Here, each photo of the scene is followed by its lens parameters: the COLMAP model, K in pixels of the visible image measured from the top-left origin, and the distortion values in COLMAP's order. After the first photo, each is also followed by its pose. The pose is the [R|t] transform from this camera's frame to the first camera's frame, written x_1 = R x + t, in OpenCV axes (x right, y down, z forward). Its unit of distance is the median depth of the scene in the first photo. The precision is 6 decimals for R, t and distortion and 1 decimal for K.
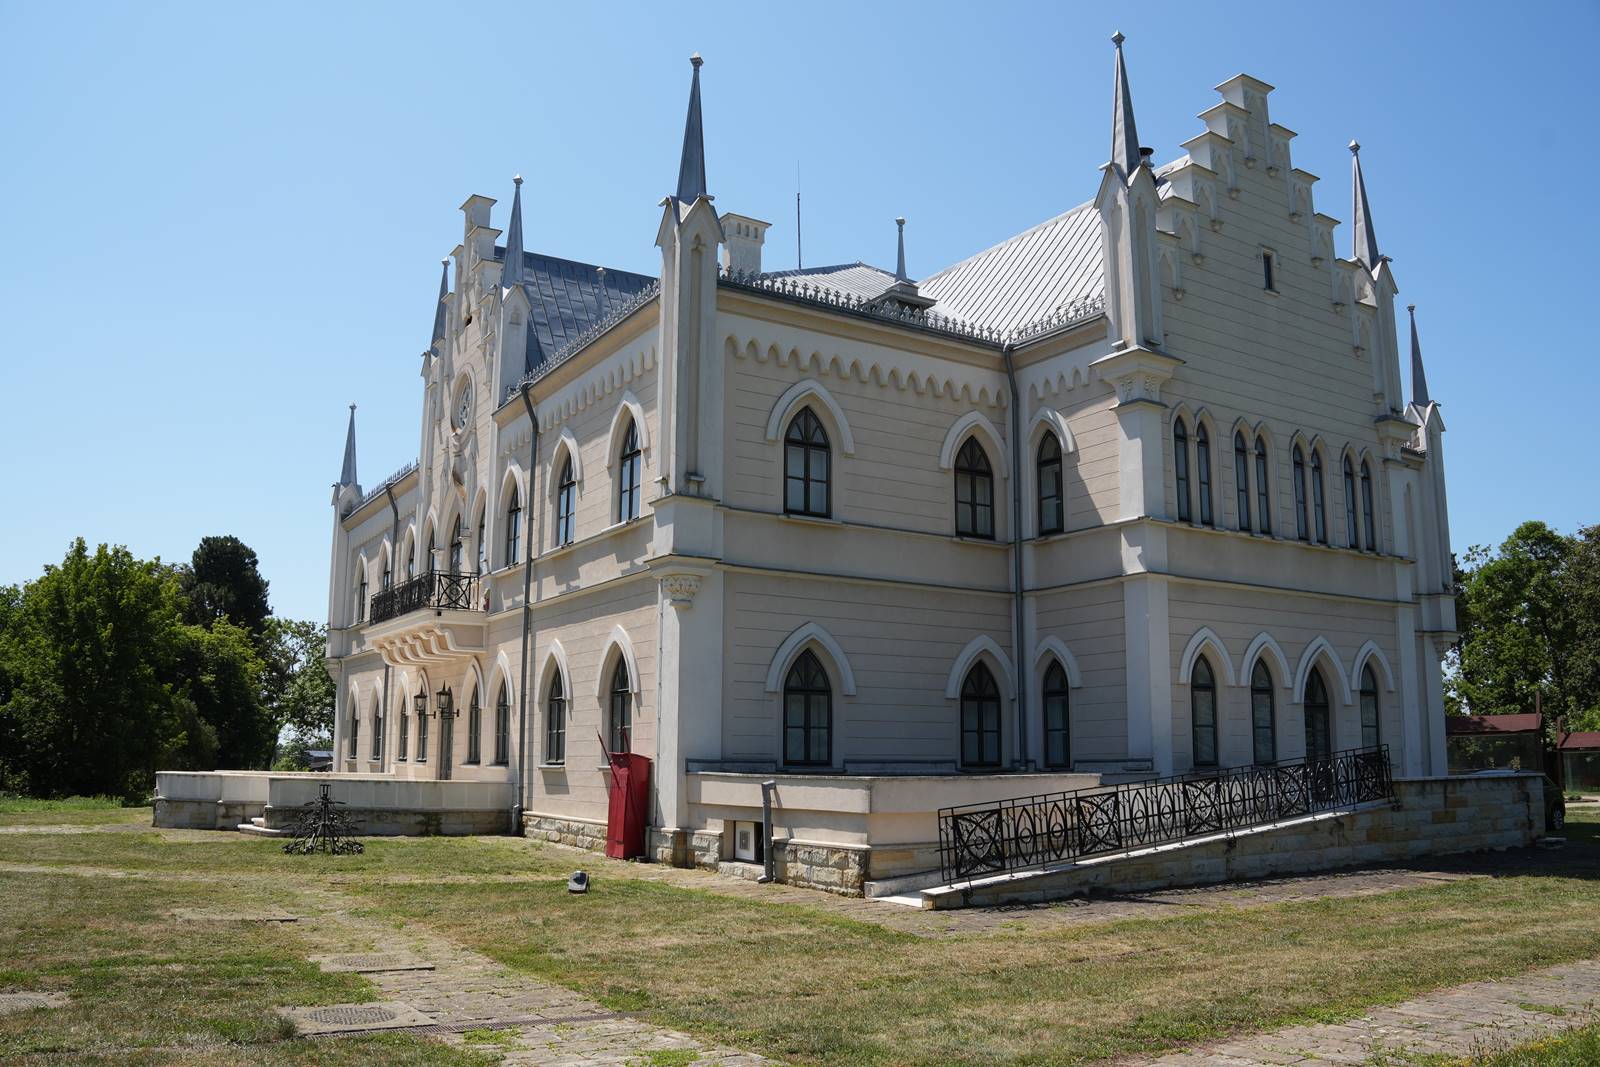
lens RADIAL K [[1278.7, 0, 800.0], [0, 1278.7, 533.5], [0, 0, 1]] dist [-0.186622, 0.105149]
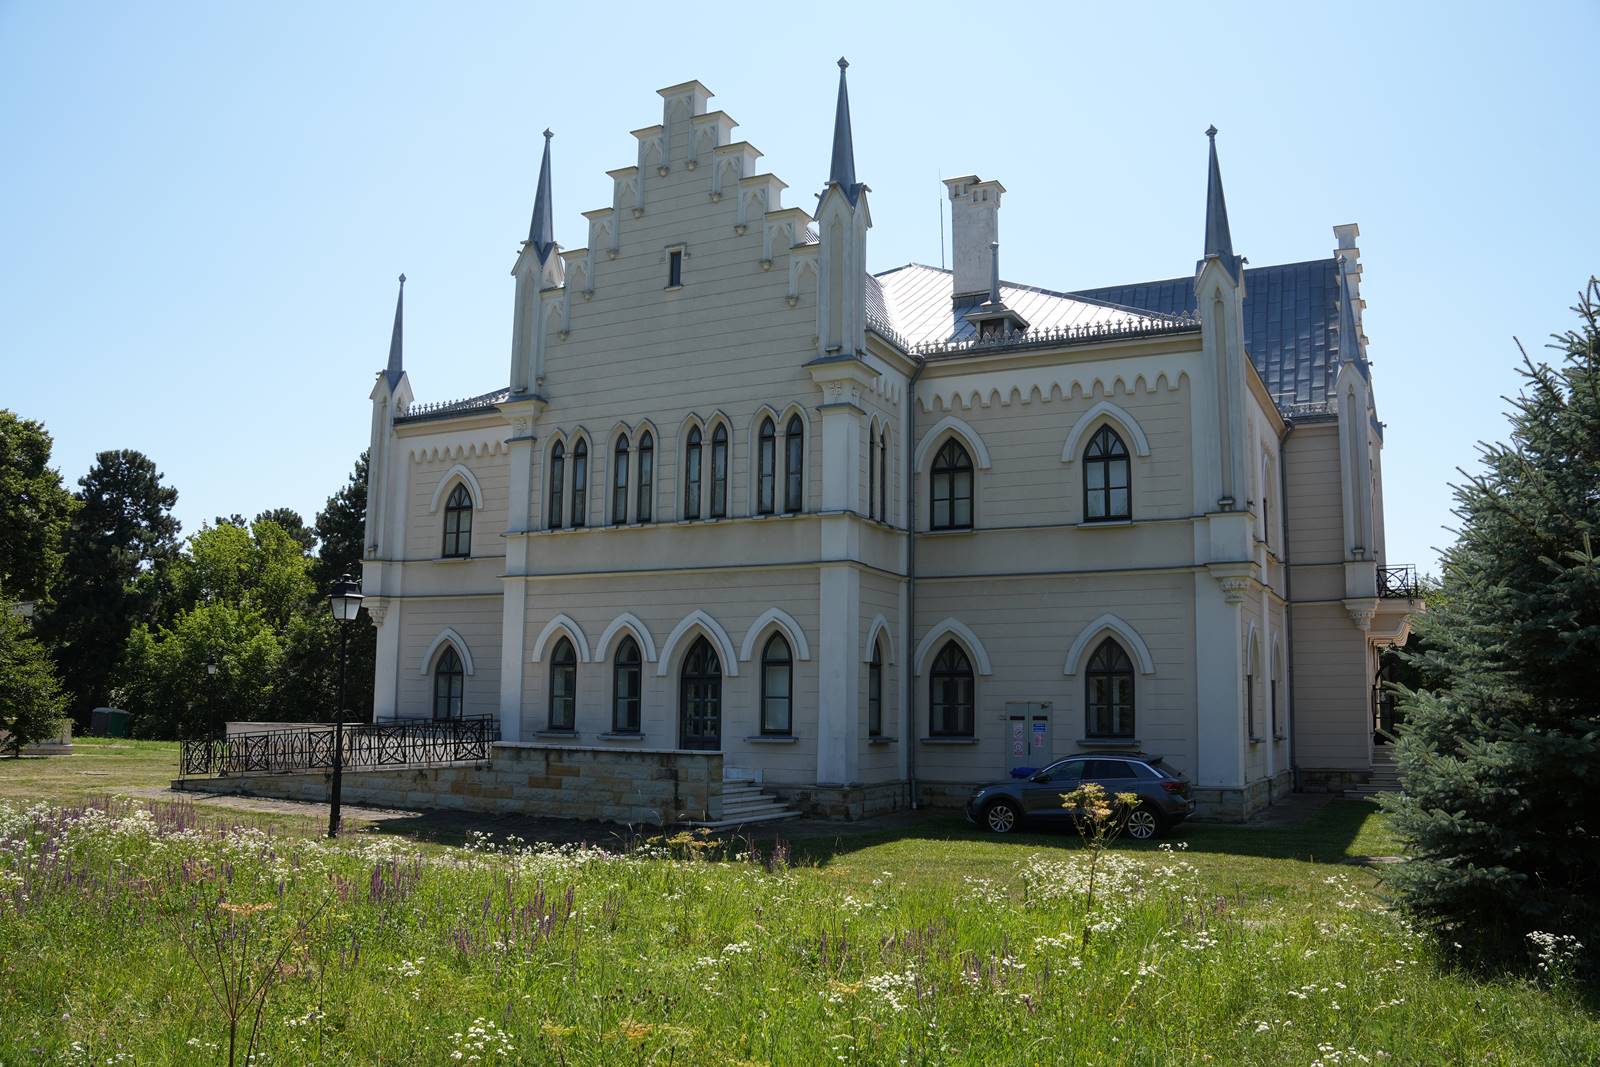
lens RADIAL K [[1278.7, 0, 800.0], [0, 1278.7, 533.5], [0, 0, 1]] dist [-0.186622, 0.105149]
pose [[0.524286, -0.118942, -0.843194, 1.455061], [0.143690, 0.988355, -0.050074, 0.090542], [0.839331, -0.094906, 0.535272, 0.539942]]
